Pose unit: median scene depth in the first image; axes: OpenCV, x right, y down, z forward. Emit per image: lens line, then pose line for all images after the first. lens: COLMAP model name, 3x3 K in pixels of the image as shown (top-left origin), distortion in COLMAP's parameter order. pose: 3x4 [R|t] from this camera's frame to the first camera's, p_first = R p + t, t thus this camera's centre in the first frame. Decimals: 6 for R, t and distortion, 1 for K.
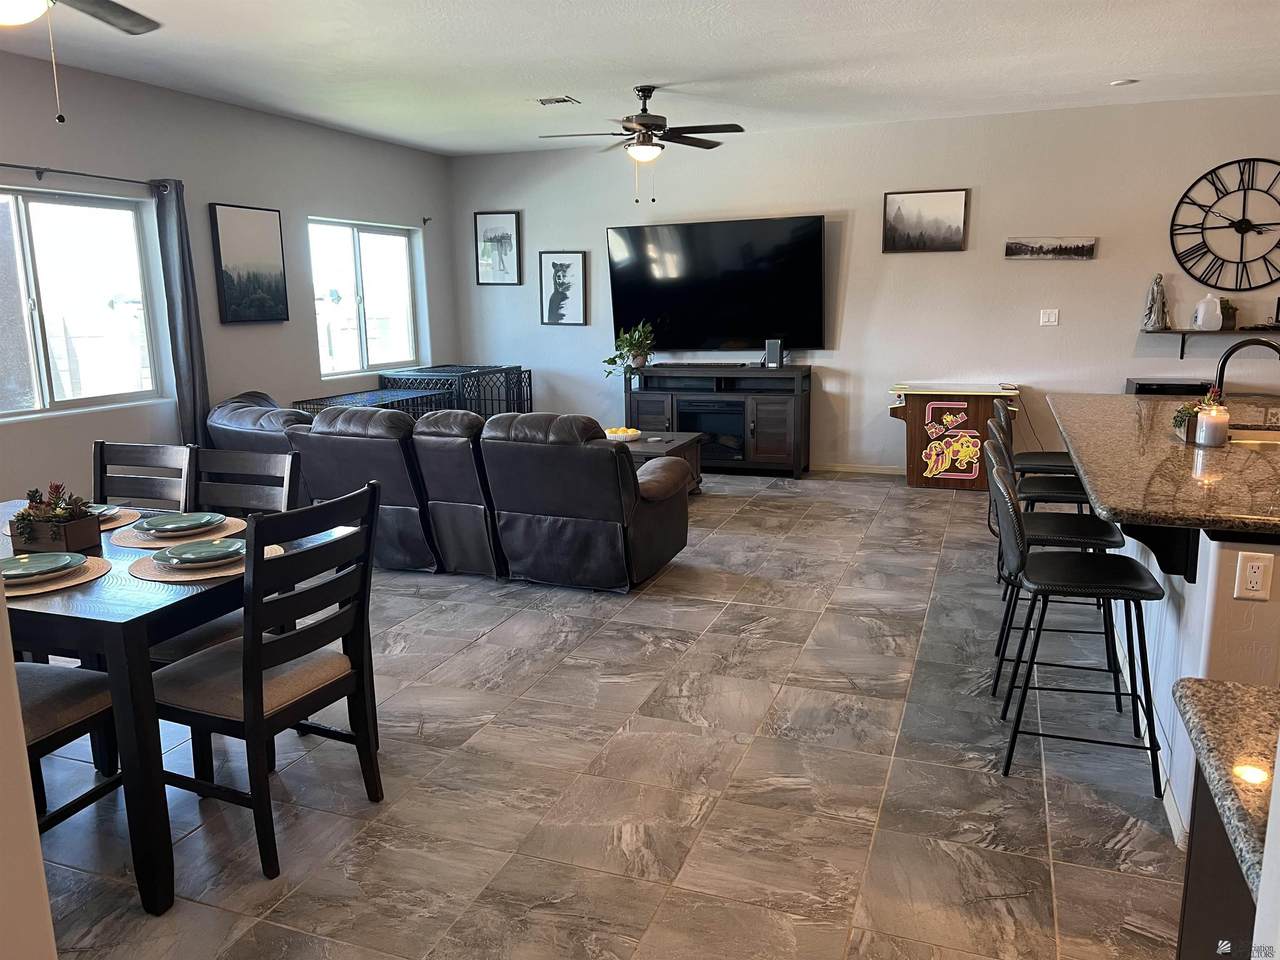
lens RADIAL K [[958.5, 0, 639.6], [0, 958.5, 479.8], [0, 0, 1]] dist [0.023564, -0.006986]
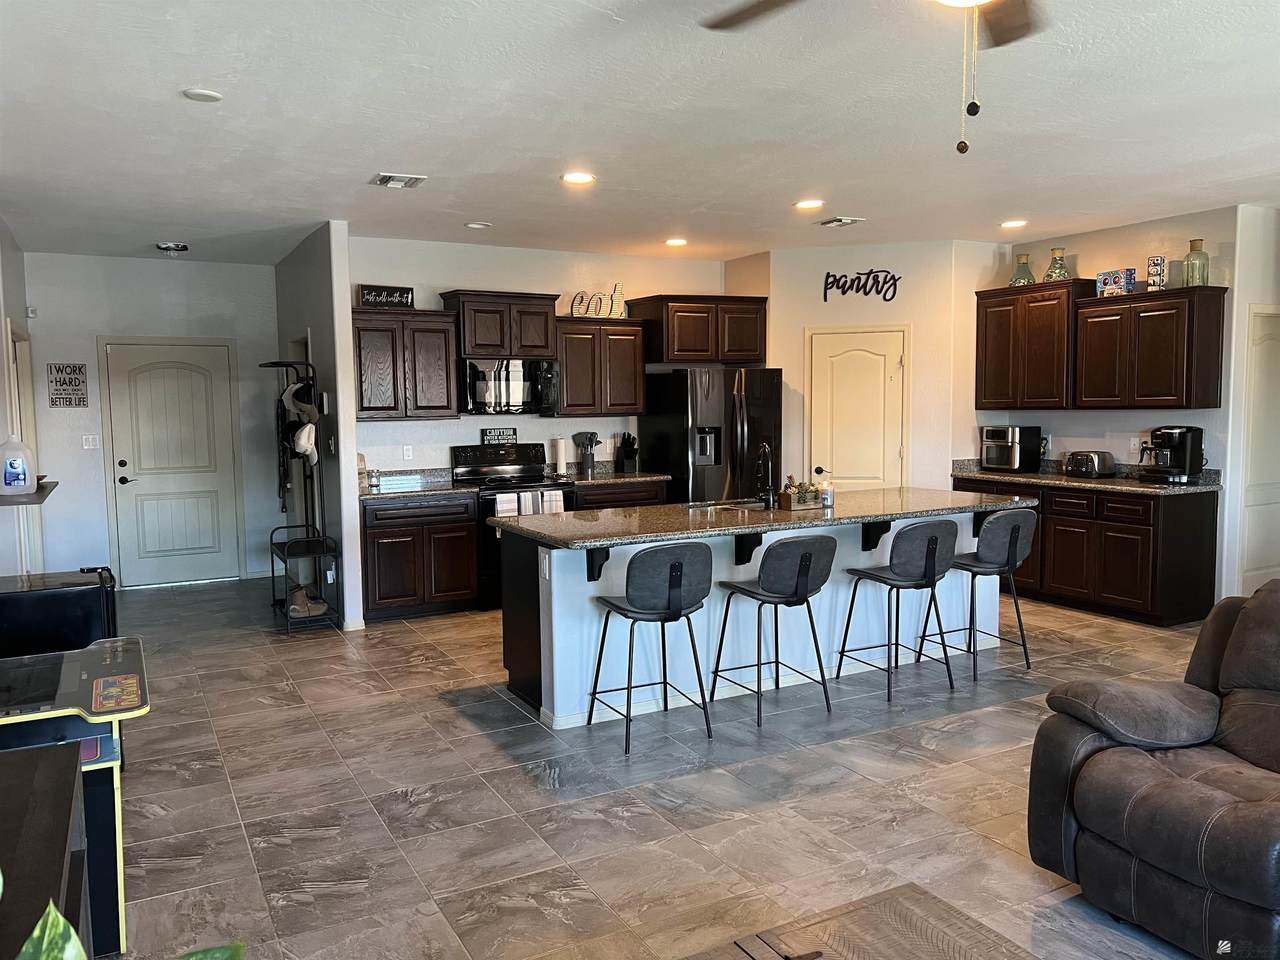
lens RADIAL K [[958.5, 0, 639.8], [0, 958.5, 480.1], [0, 0, 1]] dist [0.023564, -0.006986]
pose [[-0.749882, -0.032886, 0.660753, -0.152062], [0.146147, 0.965854, 0.213932, -0.315584], [-0.645227, 0.256990, -0.719471, 1.586948]]
